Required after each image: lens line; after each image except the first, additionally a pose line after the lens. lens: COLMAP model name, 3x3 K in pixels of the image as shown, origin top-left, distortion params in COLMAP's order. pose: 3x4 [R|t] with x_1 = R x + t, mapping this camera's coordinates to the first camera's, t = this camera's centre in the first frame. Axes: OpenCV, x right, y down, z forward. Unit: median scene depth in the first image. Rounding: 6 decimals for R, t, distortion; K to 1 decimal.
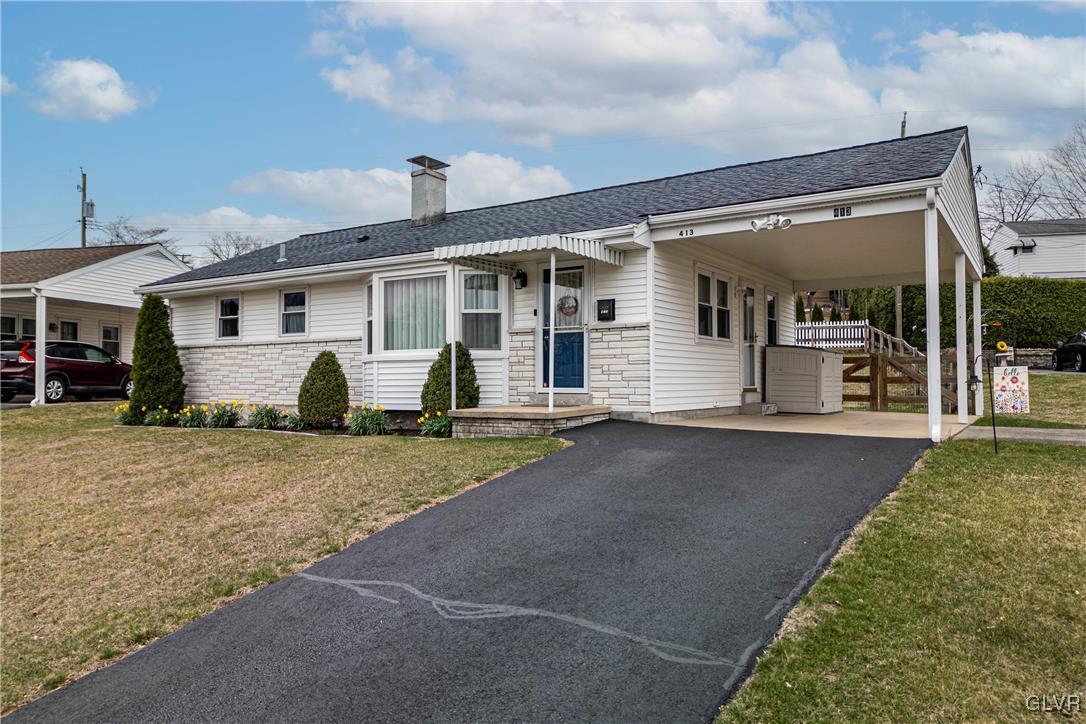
lens RADIAL K [[759.1, 0, 539.7], [0, 759.1, 369.6], [0, 0, 1]] dist [0.095032, -0.120512]
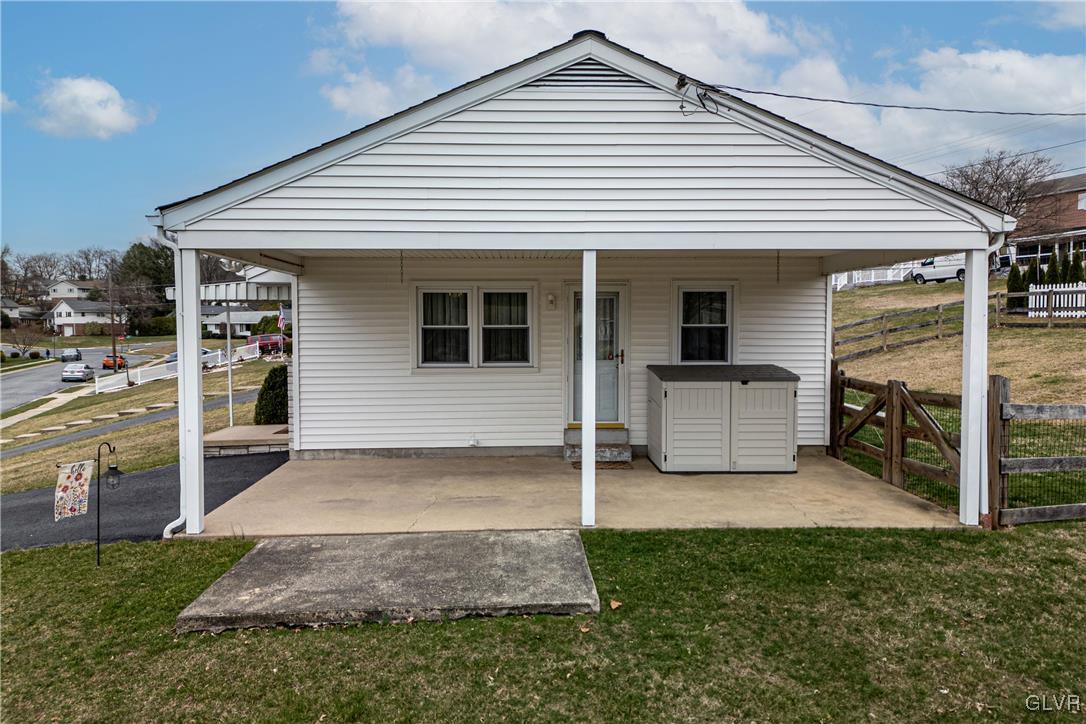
lens RADIAL K [[746.6, 0, 543.2], [0, 746.6, 340.0], [0, 0, 1]] dist [0.065022, -0.057508]
pose [[0.585707, 0.007224, -0.810491, 0.971660], [0.006737, 0.999882, 0.013781, -0.082615], [0.810495, -0.013532, 0.585590, 0.609018]]
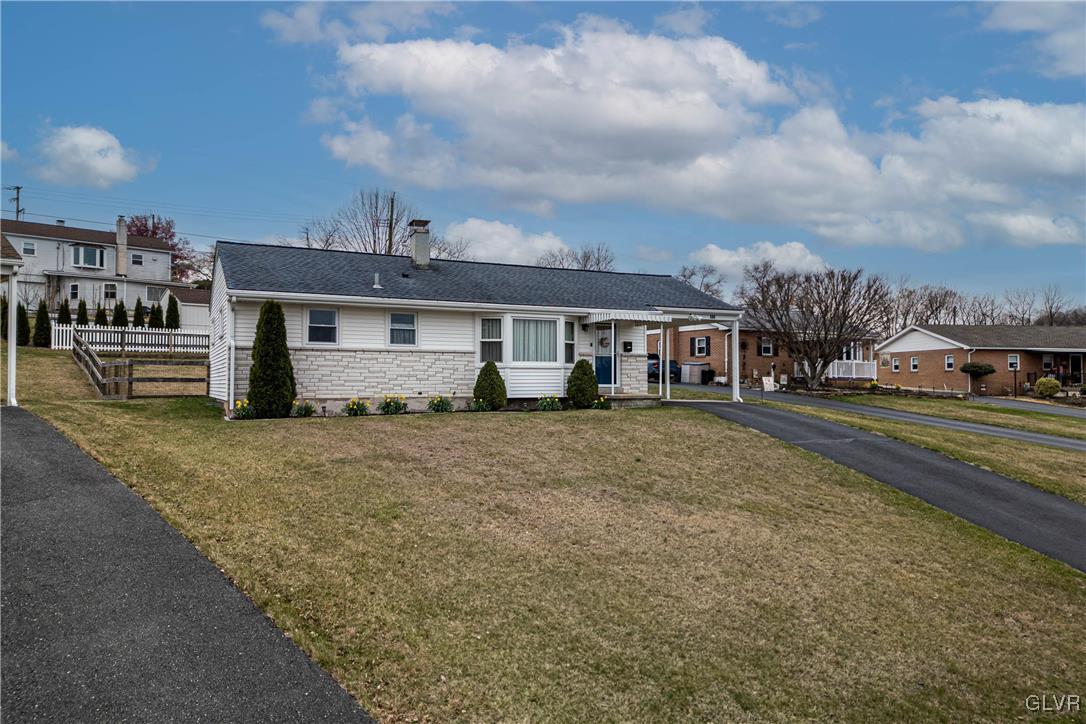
lens RADIAL K [[759.1, 0, 539.7], [0, 759.1, 369.6], [0, 0, 1]] dist [0.095032, -0.120512]
pose [[0.512946, 0.017778, 0.858237, -1.646700], [-0.016476, 0.999805, -0.010863, 0.009534], [-0.858263, -0.008568, 0.513139, 0.130605]]
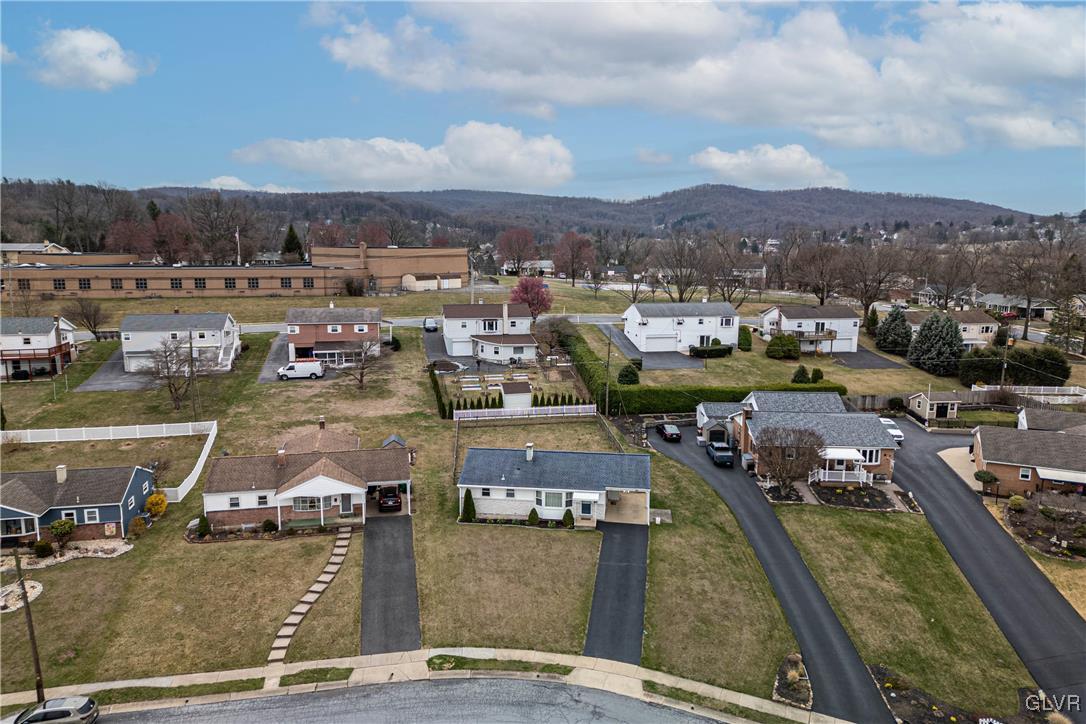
lens RADIAL K [[759.1, 0, 539.7], [0, 759.1, 369.6], [0, 0, 1]] dist [0.095032, -0.120512]
pose [[0.897875, -0.068751, 0.434849, -2.364298], [-0.014732, 0.982486, 0.185752, -1.840027], [-0.440004, -0.173188, 0.881137, -3.181866]]
